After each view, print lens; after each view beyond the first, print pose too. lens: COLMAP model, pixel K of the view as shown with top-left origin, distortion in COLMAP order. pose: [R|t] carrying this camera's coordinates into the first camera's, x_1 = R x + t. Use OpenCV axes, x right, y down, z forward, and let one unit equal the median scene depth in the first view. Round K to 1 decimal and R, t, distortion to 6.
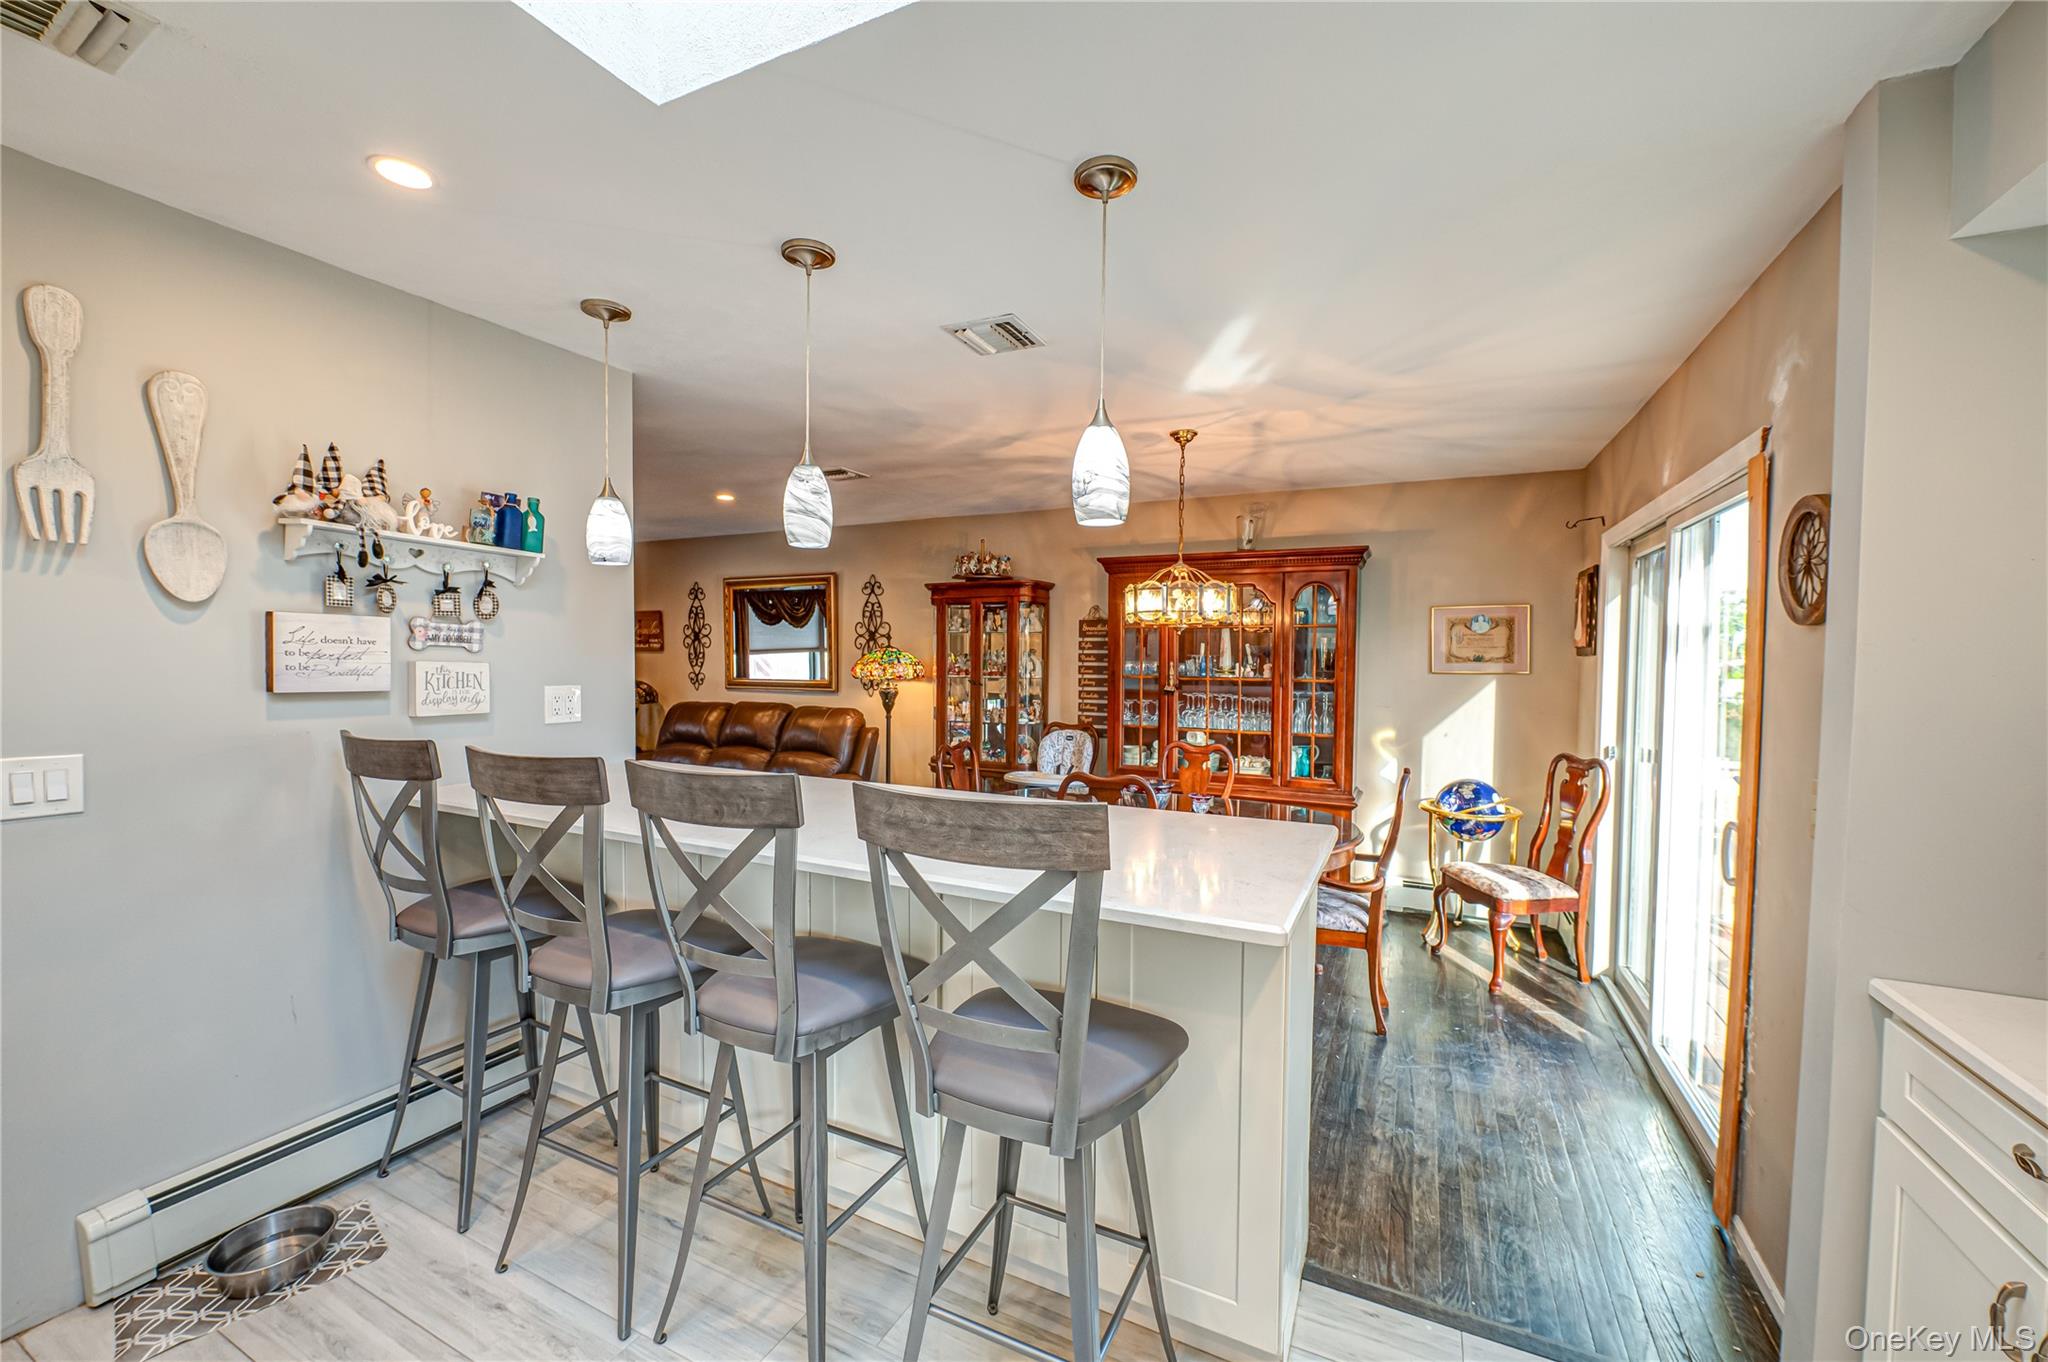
lens RADIAL K [[813.6, 0, 1024.4], [0, 813.6, 689.8], [0, 0, 1]] dist [-0.009442, 0.000135]
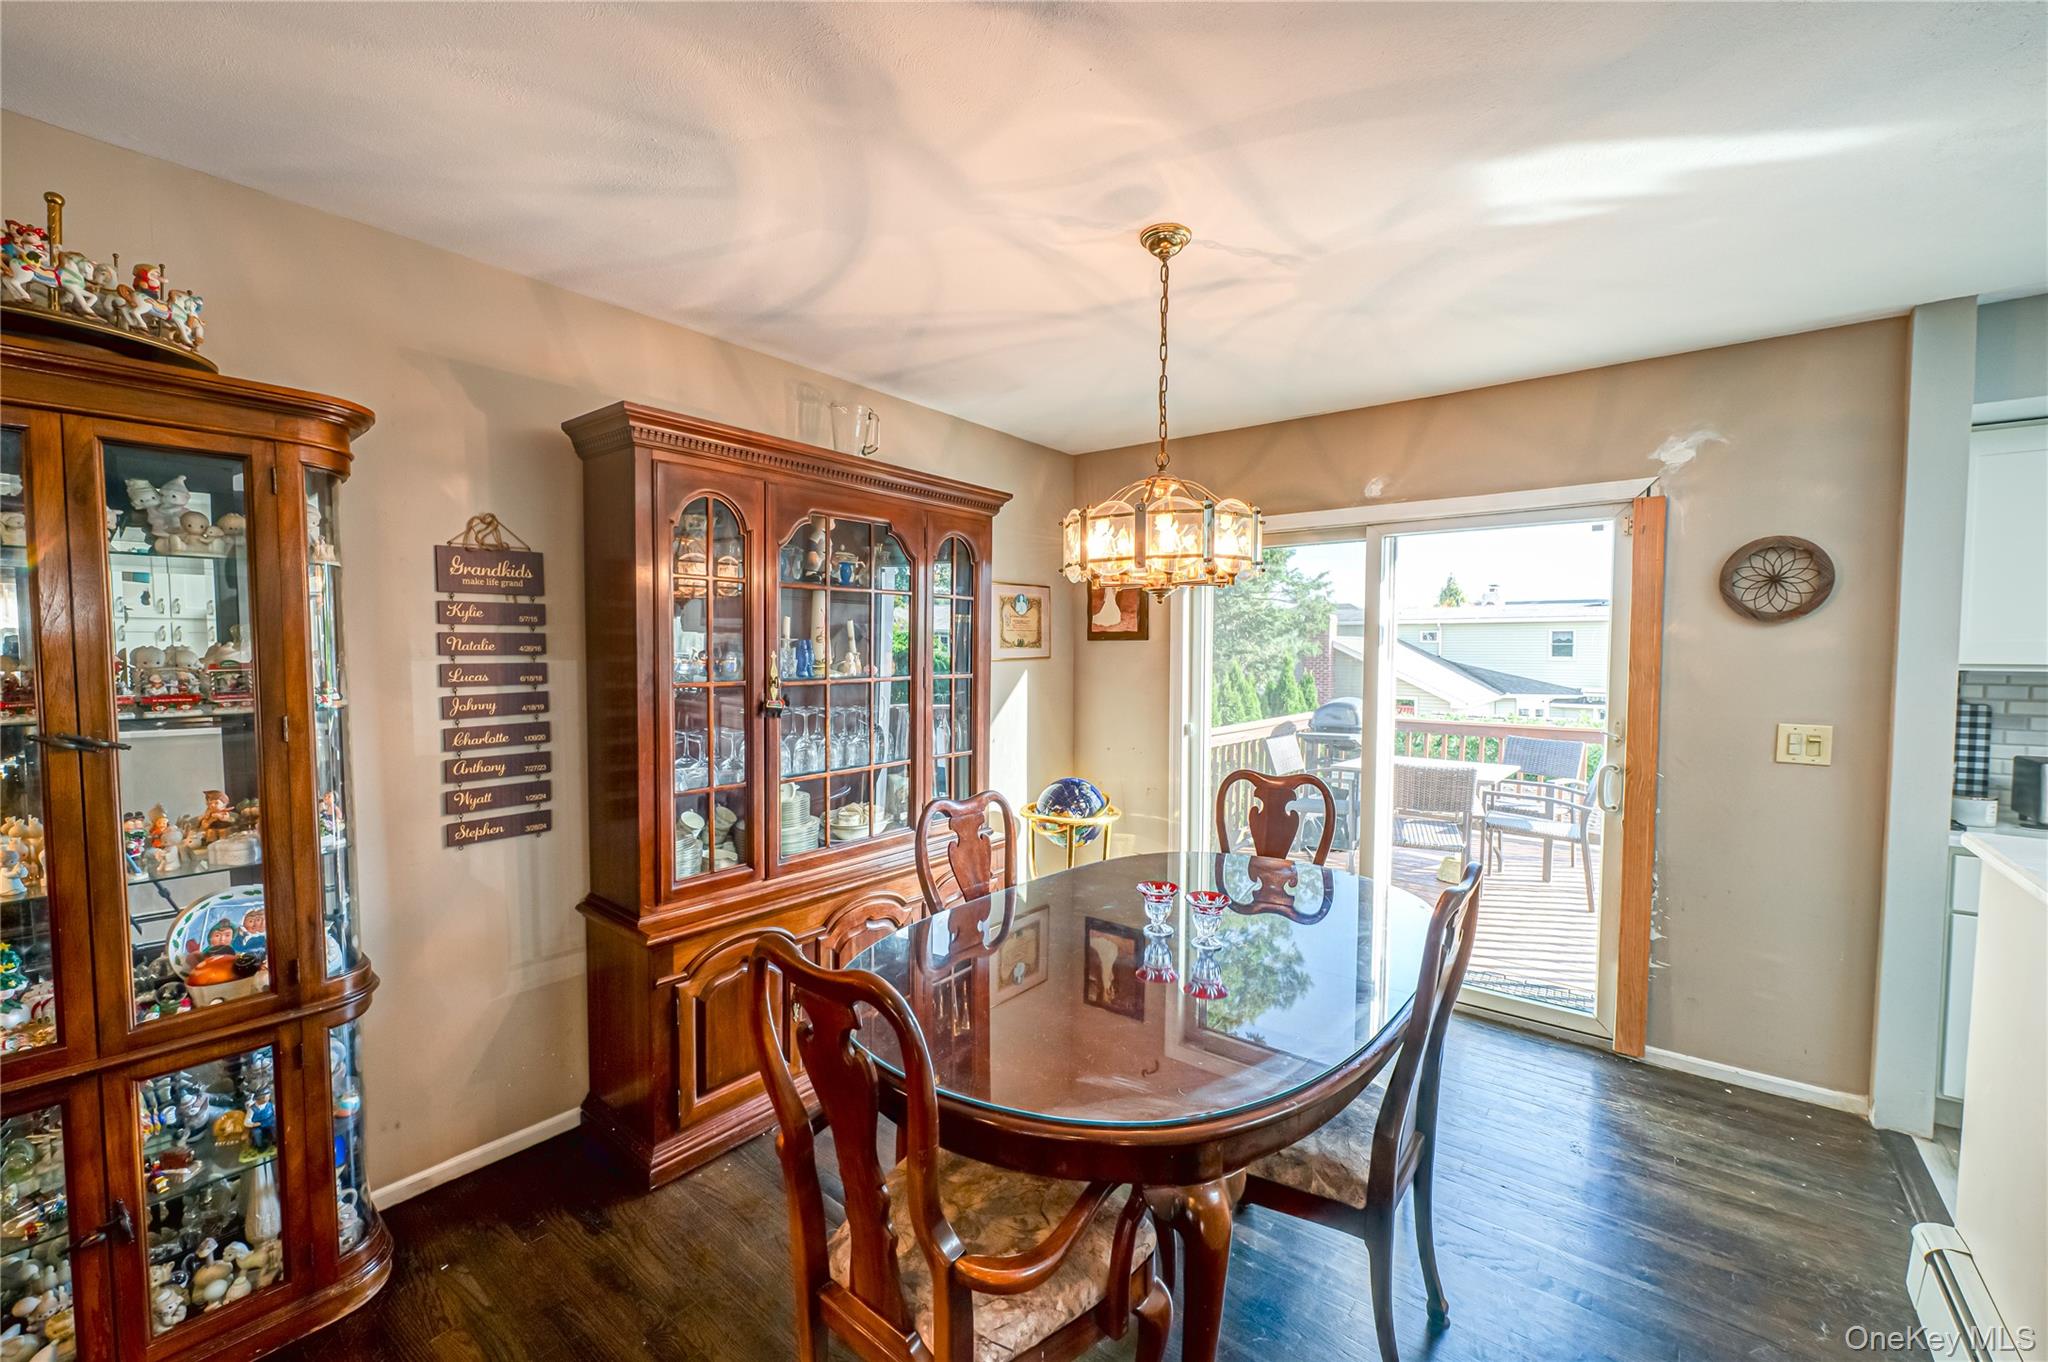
lens RADIAL K [[813.6, 0, 1024.4], [0, 813.6, 689.8], [0, 0, 1]] dist [-0.009442, 0.000135]
pose [[0.221548, -0.061042, 0.973237, -0.217731], [0.033139, 0.997934, 0.055047, -0.026044], [-0.974586, 0.020056, 0.223113, 0.568039]]
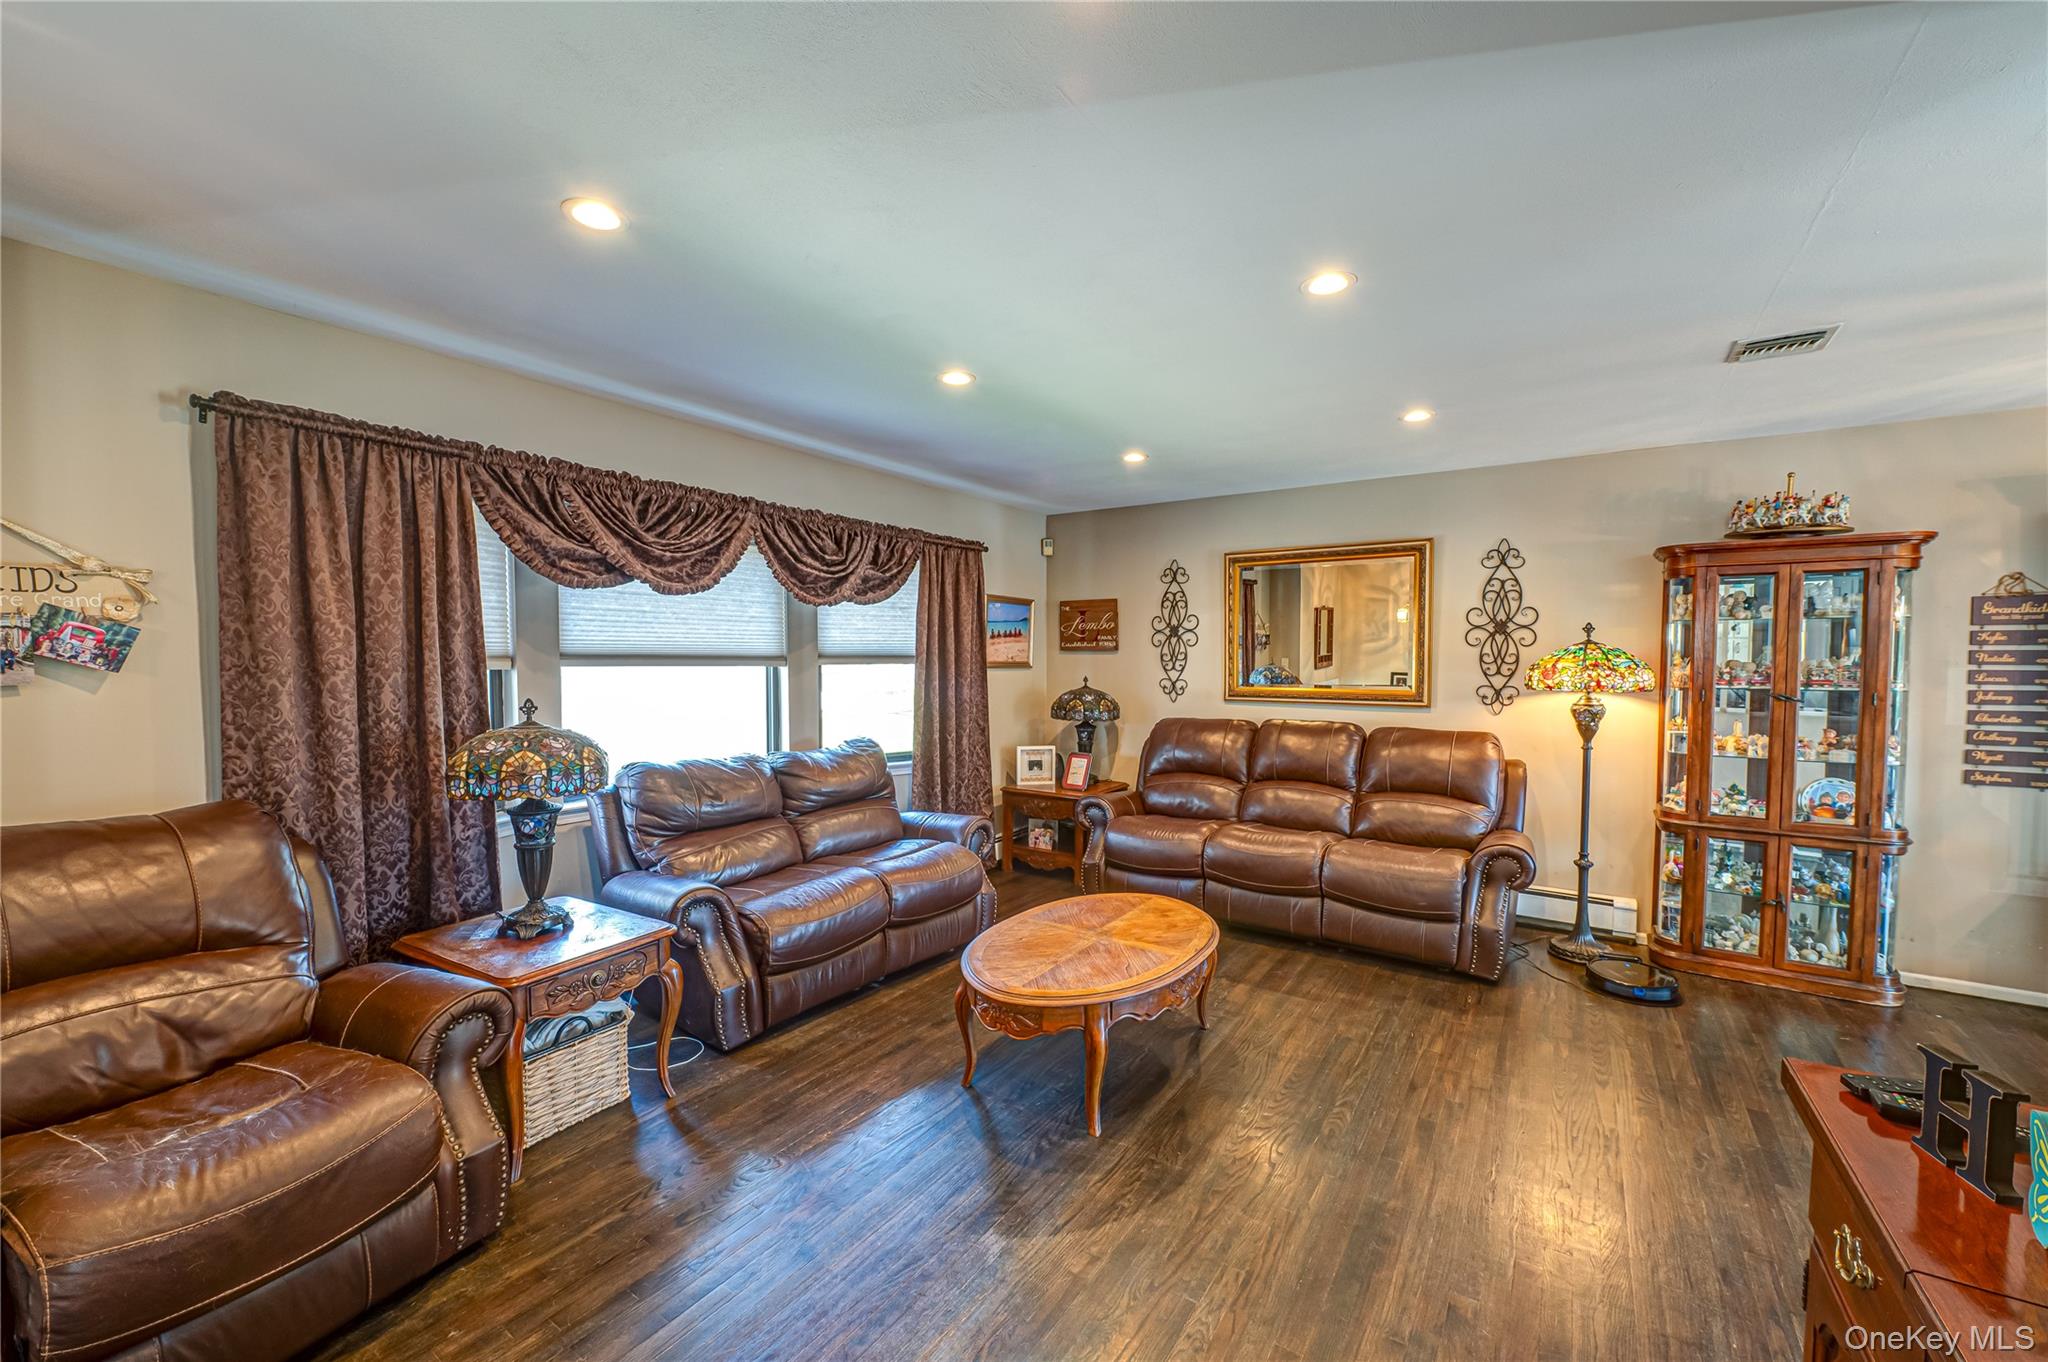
lens RADIAL K [[813.6, 0, 1024.4], [0, 813.6, 689.8], [0, 0, 1]] dist [-0.009442, 0.000135]
pose [[0.991330, -0.002852, -0.131367, -0.501551], [0.003497, 0.999983, 0.004679, -0.017628], [0.131351, -0.005098, 0.991323, 0.261684]]
